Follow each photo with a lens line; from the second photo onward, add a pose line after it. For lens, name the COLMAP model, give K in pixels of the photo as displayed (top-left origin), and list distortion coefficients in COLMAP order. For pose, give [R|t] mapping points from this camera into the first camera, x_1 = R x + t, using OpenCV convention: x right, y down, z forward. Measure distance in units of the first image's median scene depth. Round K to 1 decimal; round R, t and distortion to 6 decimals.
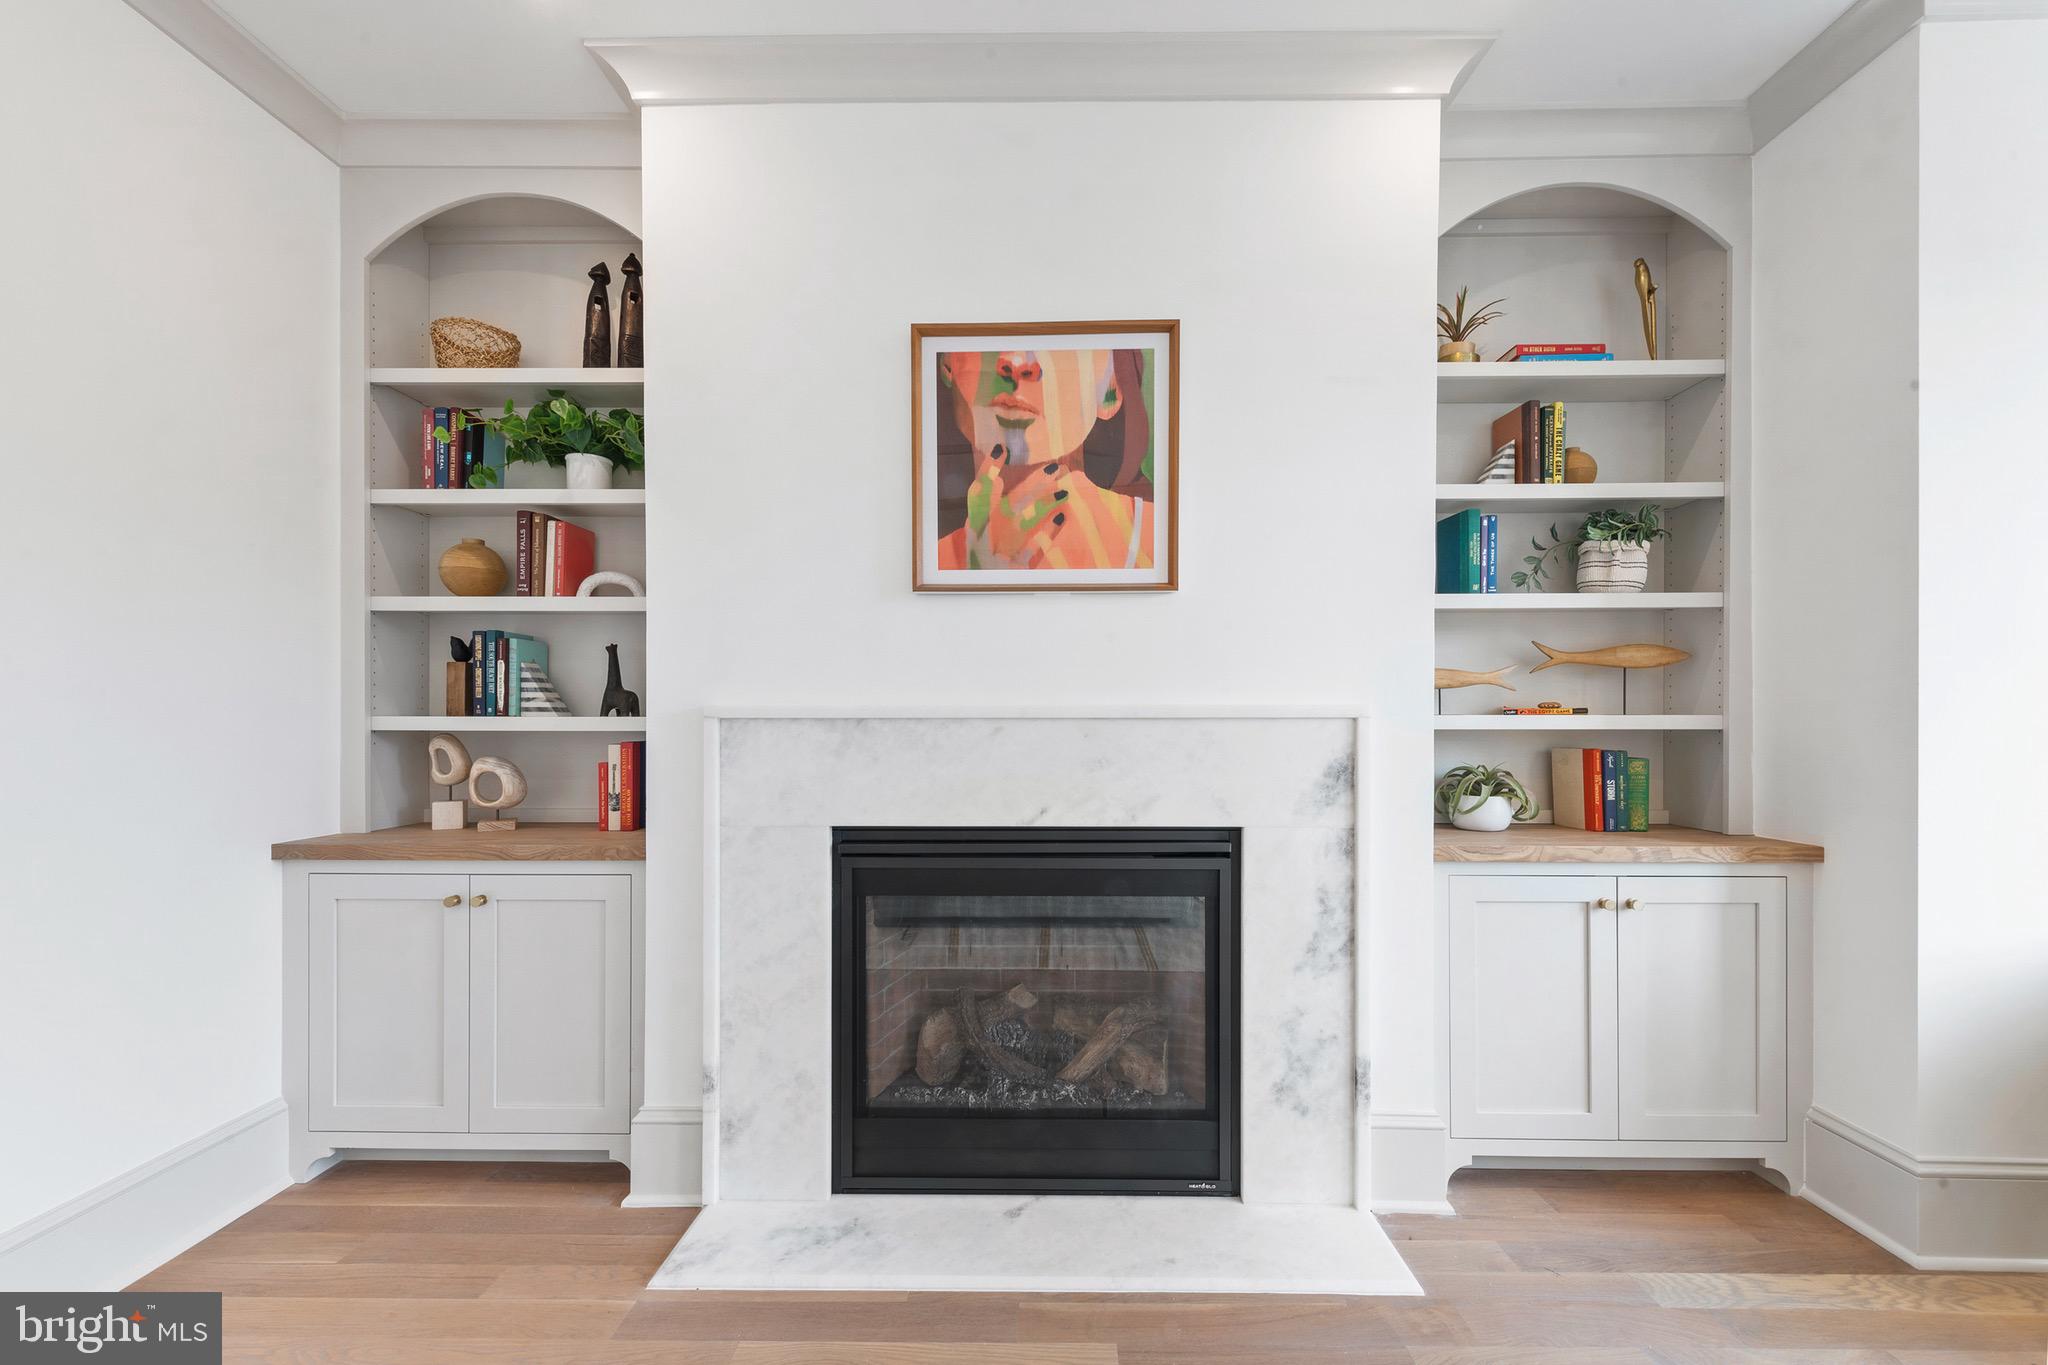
lens RADIAL K [[850.6, 0, 1017.4], [0, 850.6, 721.2], [0, 0, 1]] dist [0.007457, -0.001117]
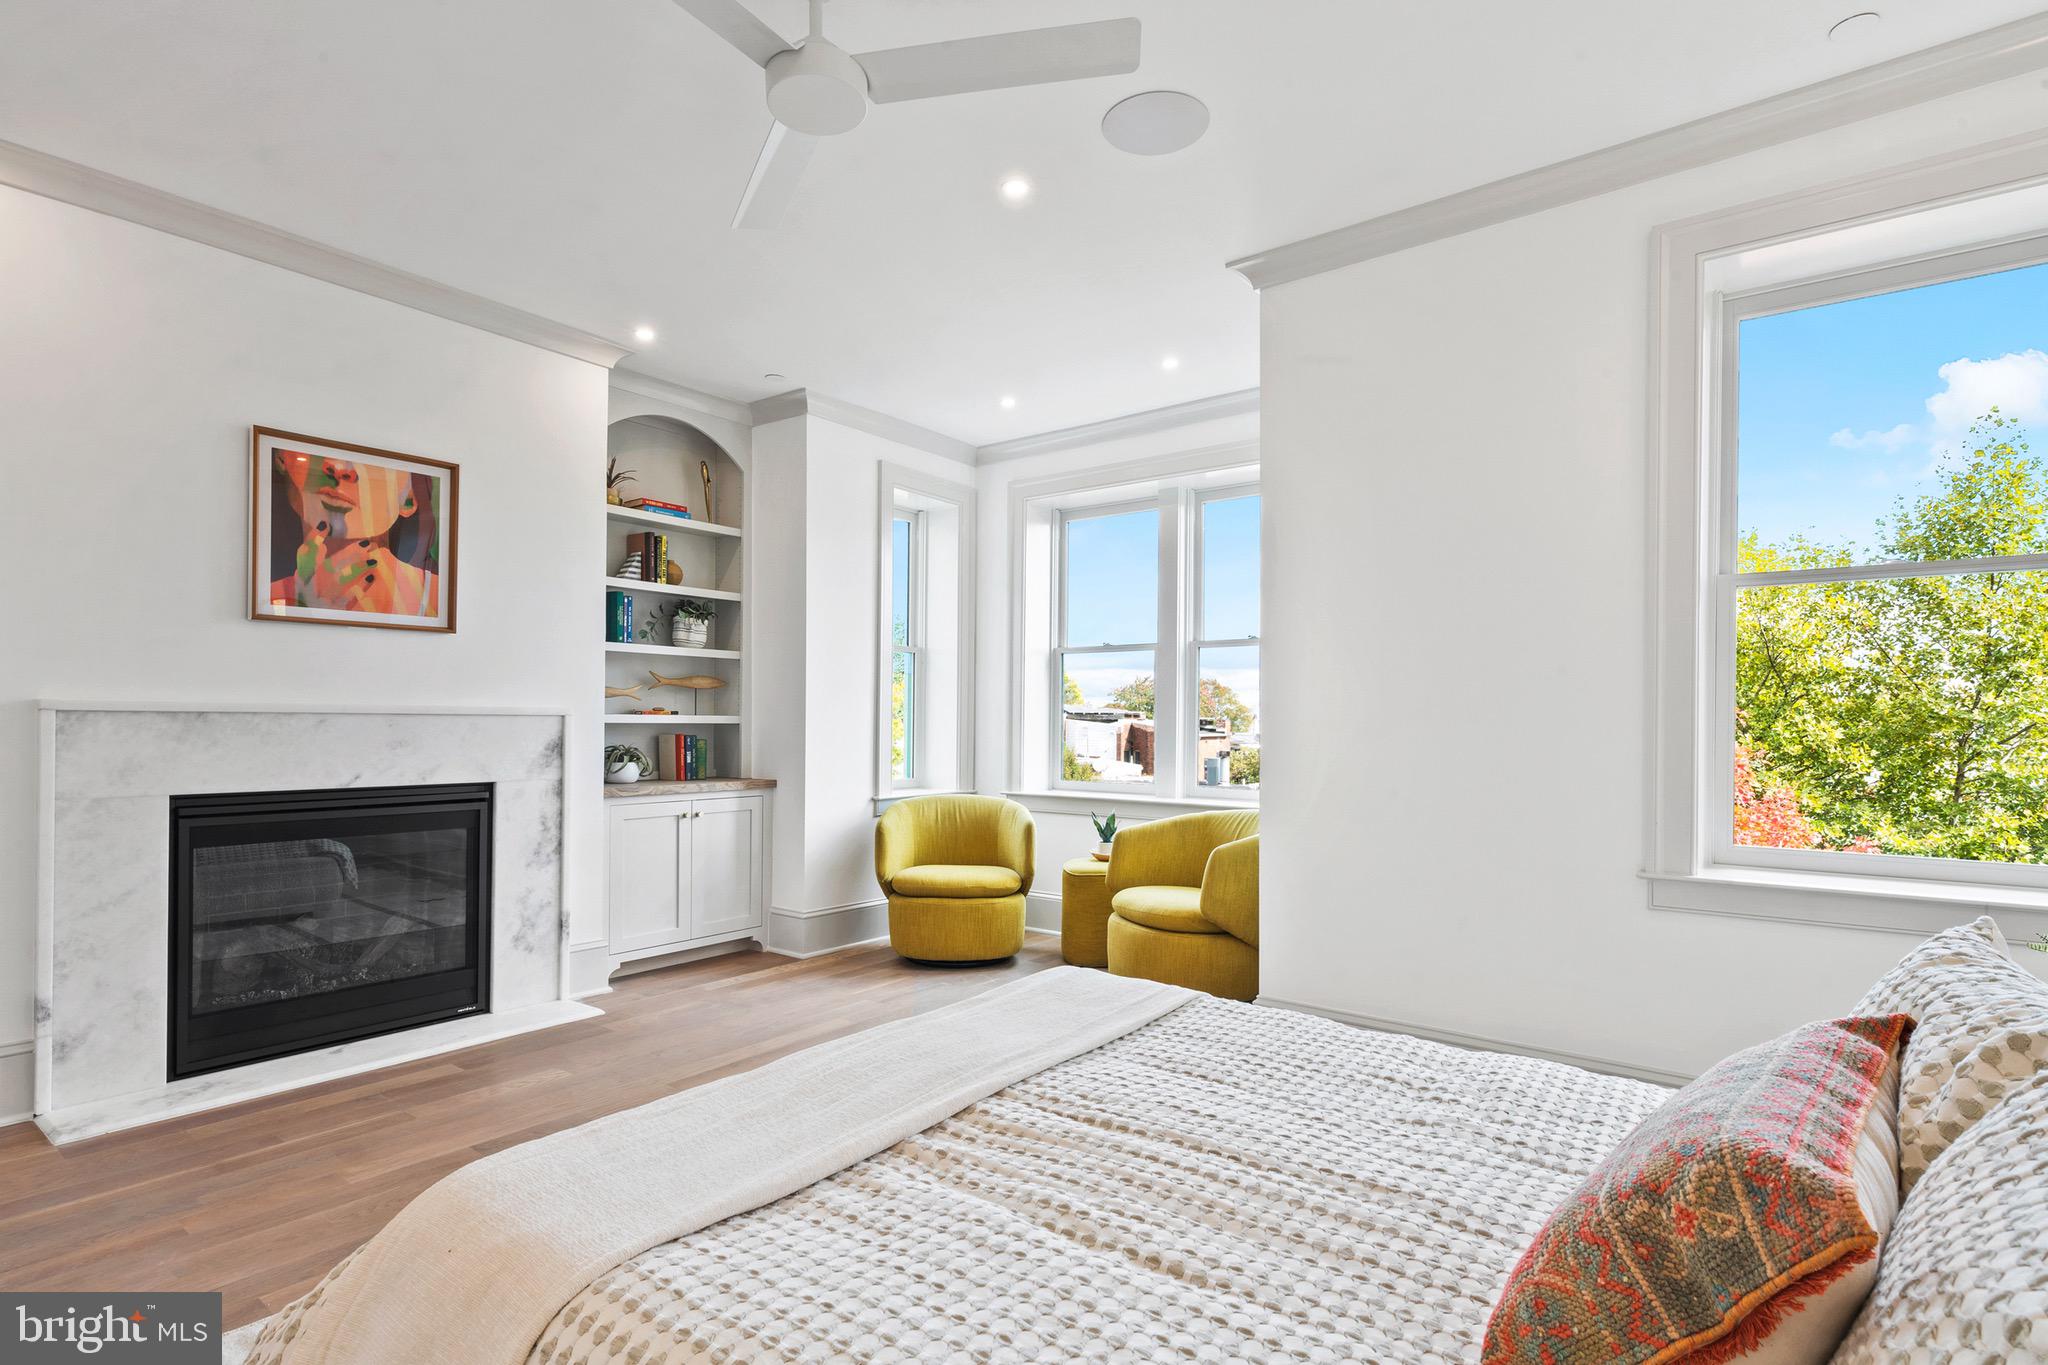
lens RADIAL K [[1017.0, 0, 1021.8], [0, 1017.0, 722.1], [0, 0, 1]] dist [0.012708, -0.002861]
pose [[0.595026, 0.004764, 0.803692, -0.699931], [-0.006292, 0.999979, -0.001269, 0.006356], [-0.803682, -0.004301, 0.595044, -0.961495]]
